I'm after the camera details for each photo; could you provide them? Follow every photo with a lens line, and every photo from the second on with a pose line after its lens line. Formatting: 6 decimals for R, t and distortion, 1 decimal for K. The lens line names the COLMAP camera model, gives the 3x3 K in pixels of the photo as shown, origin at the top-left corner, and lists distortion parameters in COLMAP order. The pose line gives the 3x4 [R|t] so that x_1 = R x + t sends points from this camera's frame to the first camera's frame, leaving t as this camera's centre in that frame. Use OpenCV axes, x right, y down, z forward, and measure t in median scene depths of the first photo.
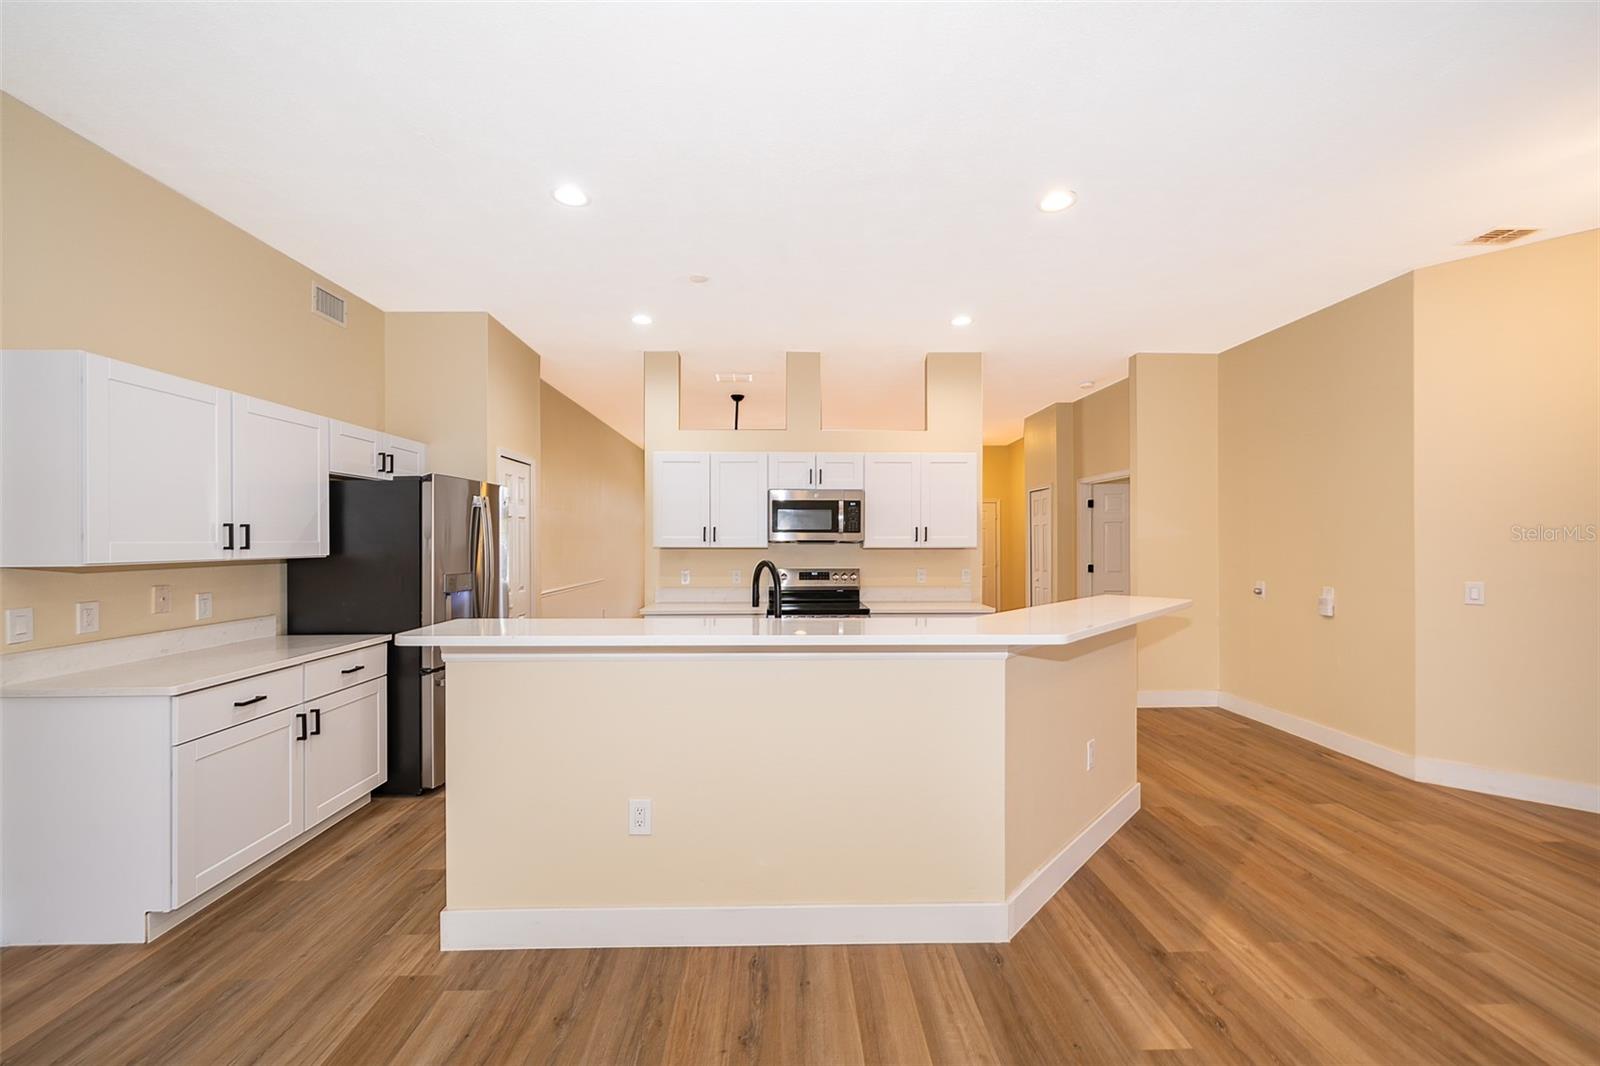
lens RADIAL K [[634.3, 0, 795.7], [0, 634.3, 542.3], [0, 0, 1]] dist [-0.002436, -0.000206]
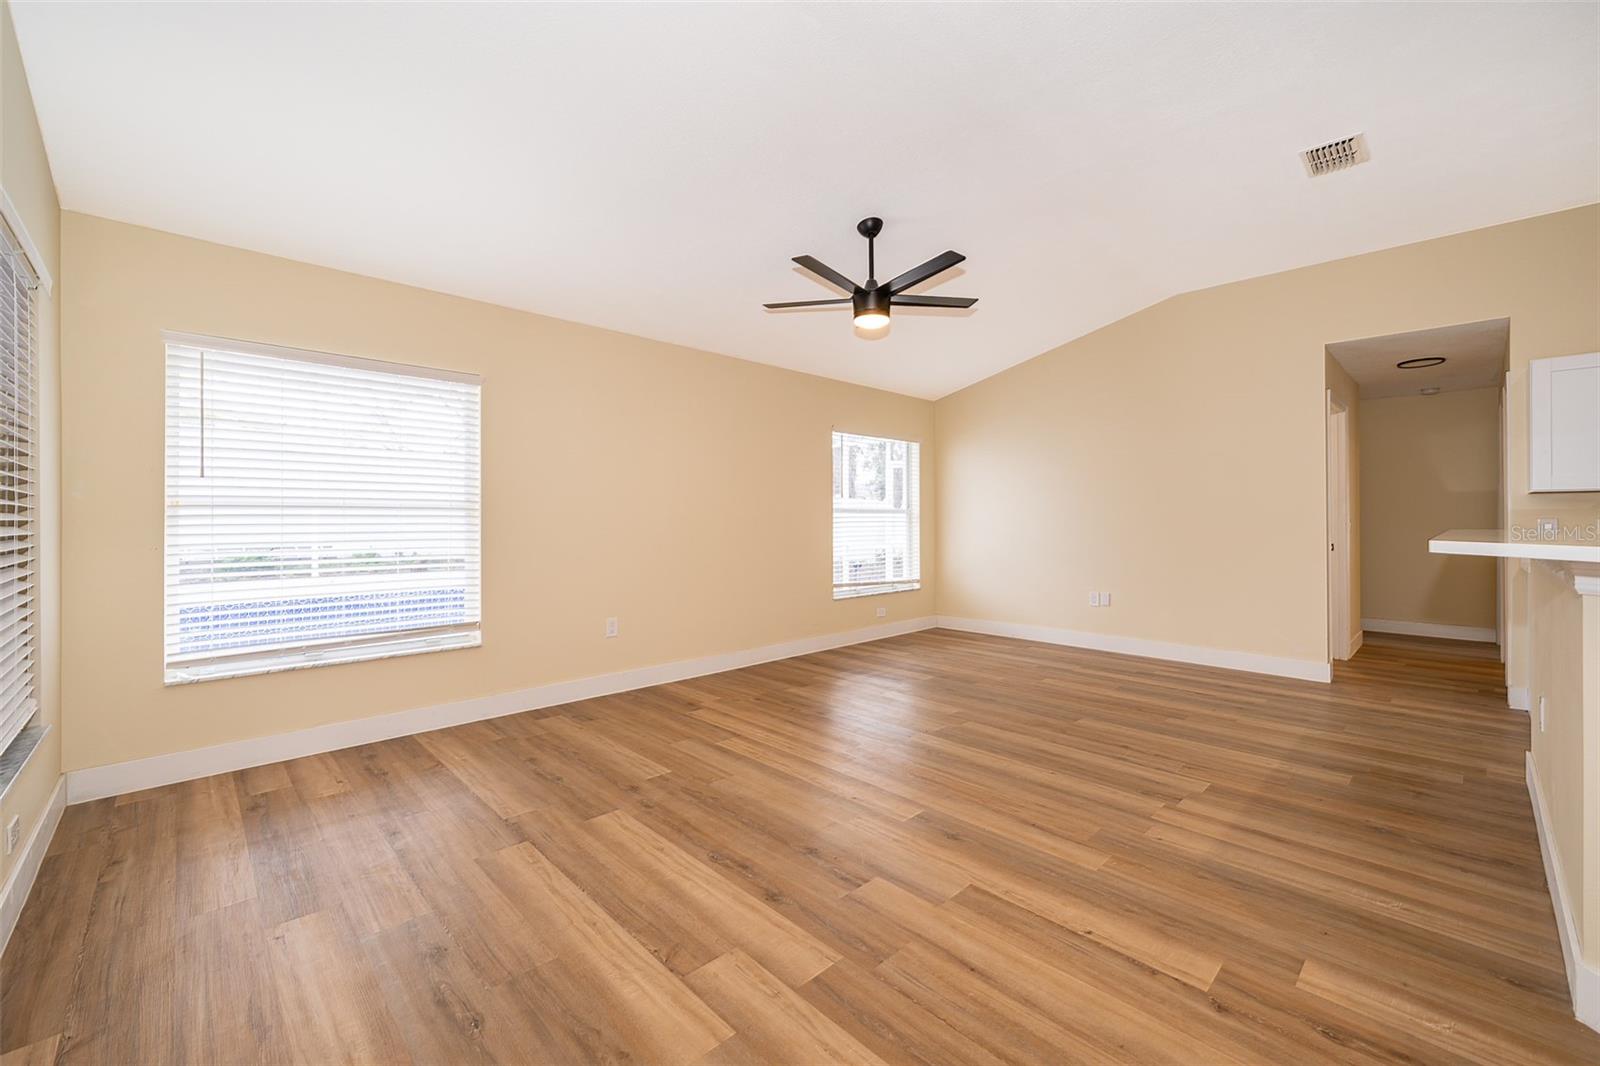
lens RADIAL K [[651.5, 0, 800.7], [0, 651.5, 520.1], [0, 0, 1]] dist [-0.003290, -0.000097]
pose [[-0.735087, 0.002294, -0.677969, 0.876398], [-0.001460, 0.999987, 0.004966, 0.066541], [0.677971, 0.004640, -0.735074, 0.593181]]
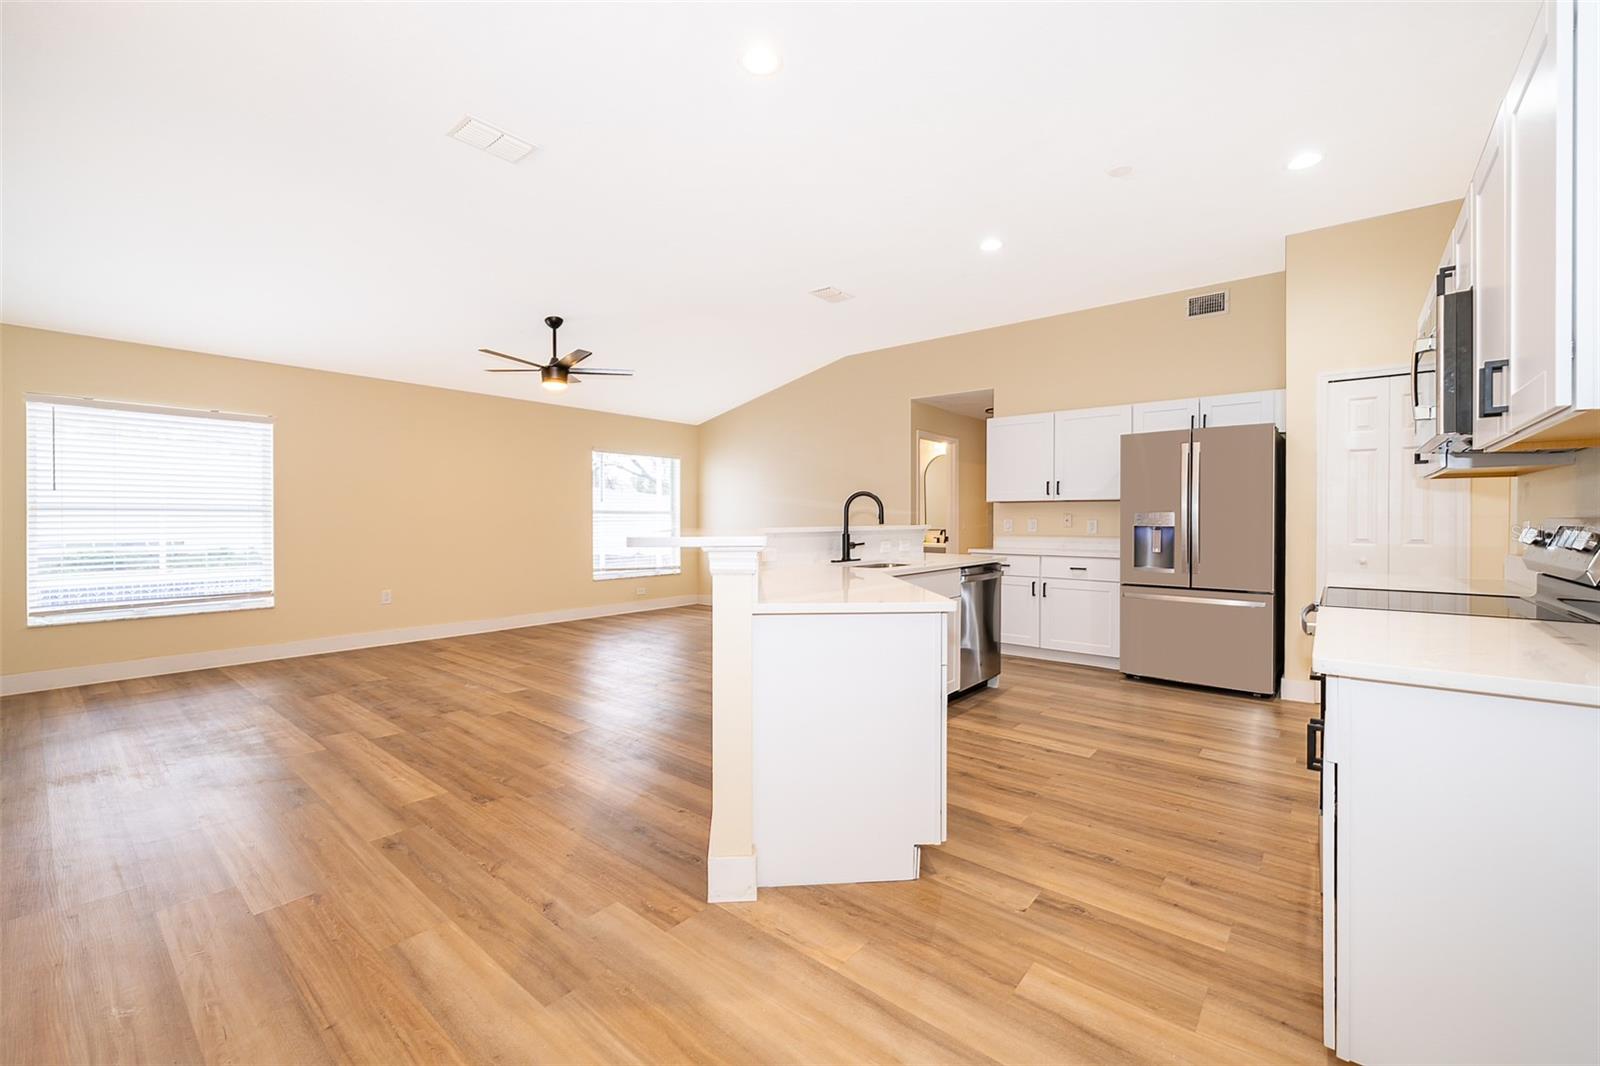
lens RADIAL K [[659.6, 0, 793.7], [0, 659.6, 526.4], [0, 0, 1]] dist [0.001208, 0.000357]
pose [[-0.662552, 0.008876, -0.748963, 0.885827], [-0.002788, 0.999894, 0.014316, 0.064781], [0.749011, 0.011573, -0.662457, 1.369497]]
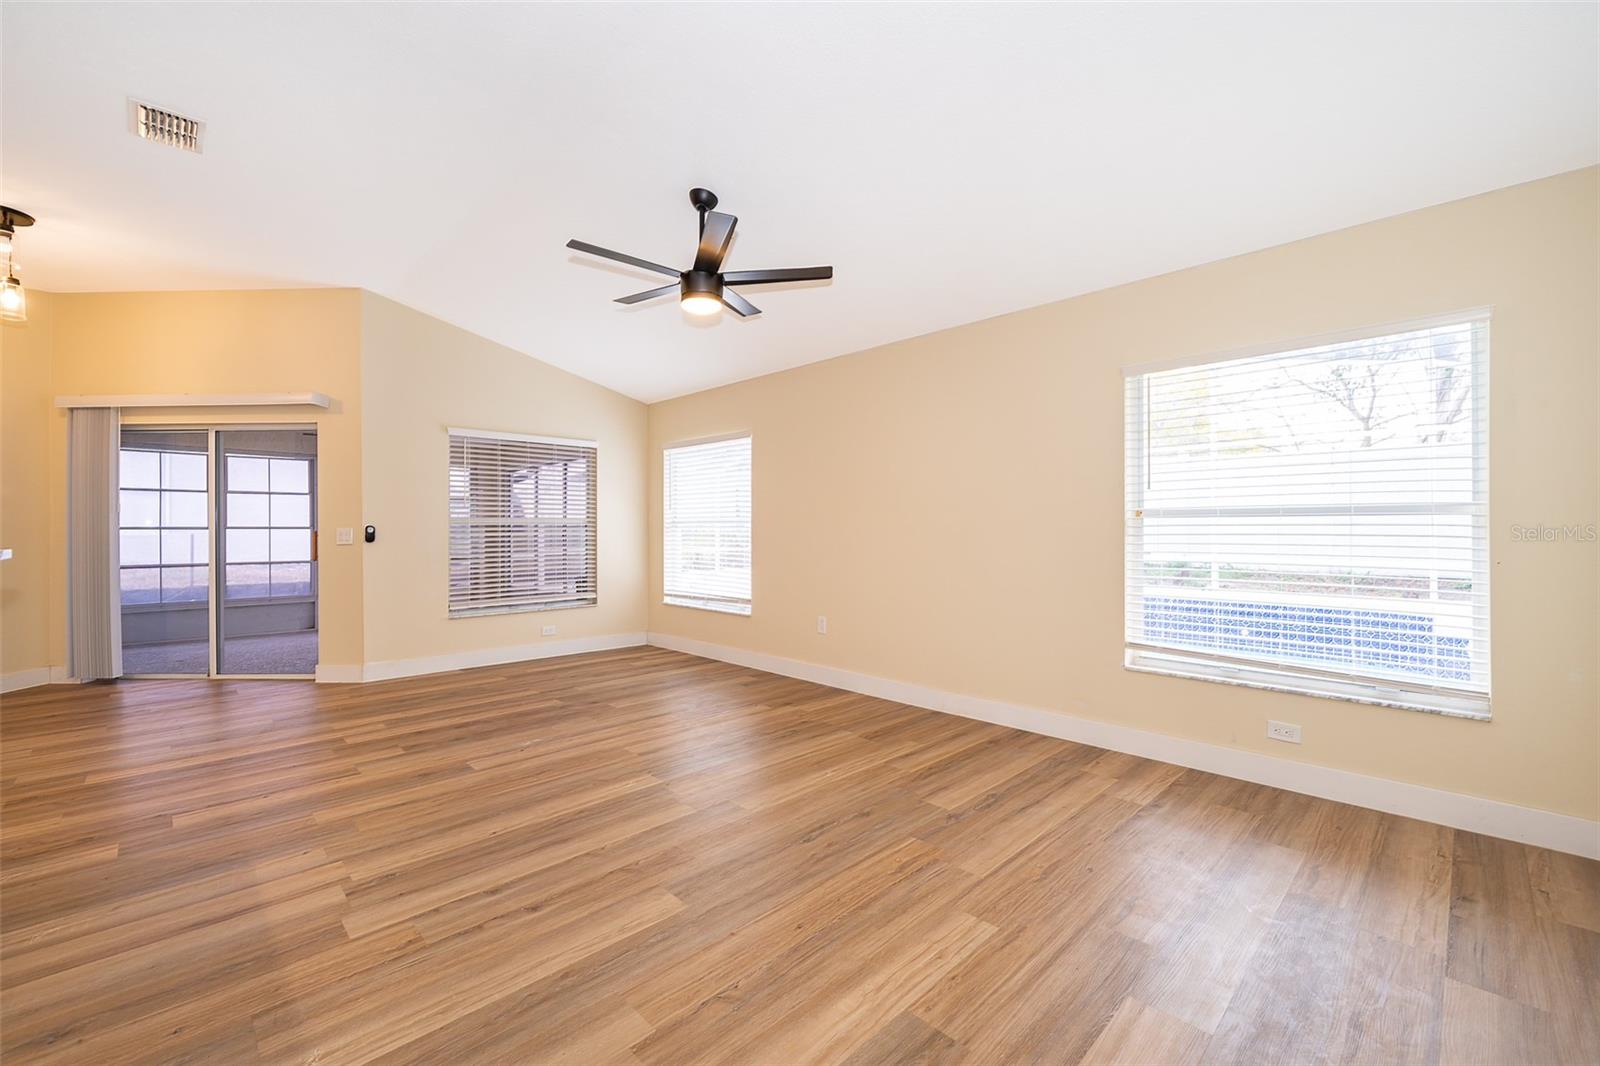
lens RADIAL K [[659.6, 0, 793.7], [0, 659.6, 526.4], [0, 0, 1]] dist [0.001208, 0.000357]
pose [[-0.679224, 0.004559, 0.733917, -0.685925], [0.006403, 0.999979, -0.000287, 0.066265], [-0.733903, 0.004504, -0.679240, 0.444407]]
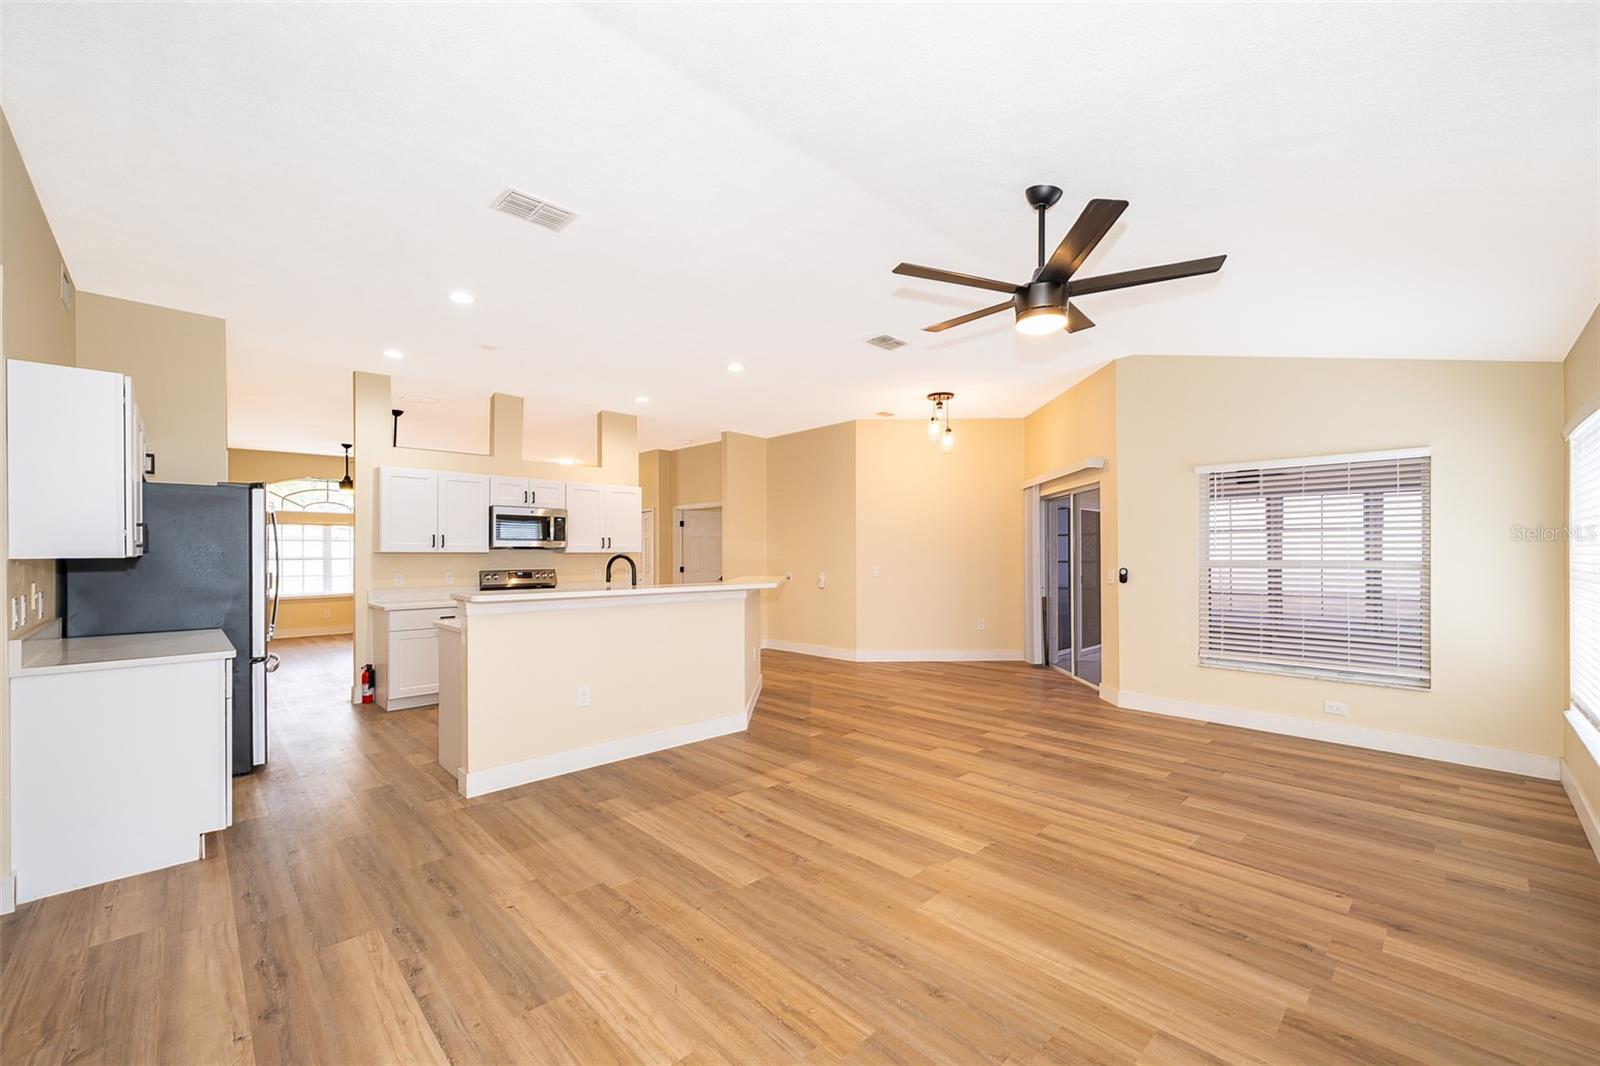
lens RADIAL K [[640.4, 0, 798.5], [0, 640.4, 553.1], [0, 0, 1]] dist [-0.002878, -0.000192]
pose [[0.734137, 0.000204, 0.679001, -0.636513], [0.004912, 0.999972, -0.005611, 0.027432], [-0.678983, 0.007454, 0.734116, -0.453536]]
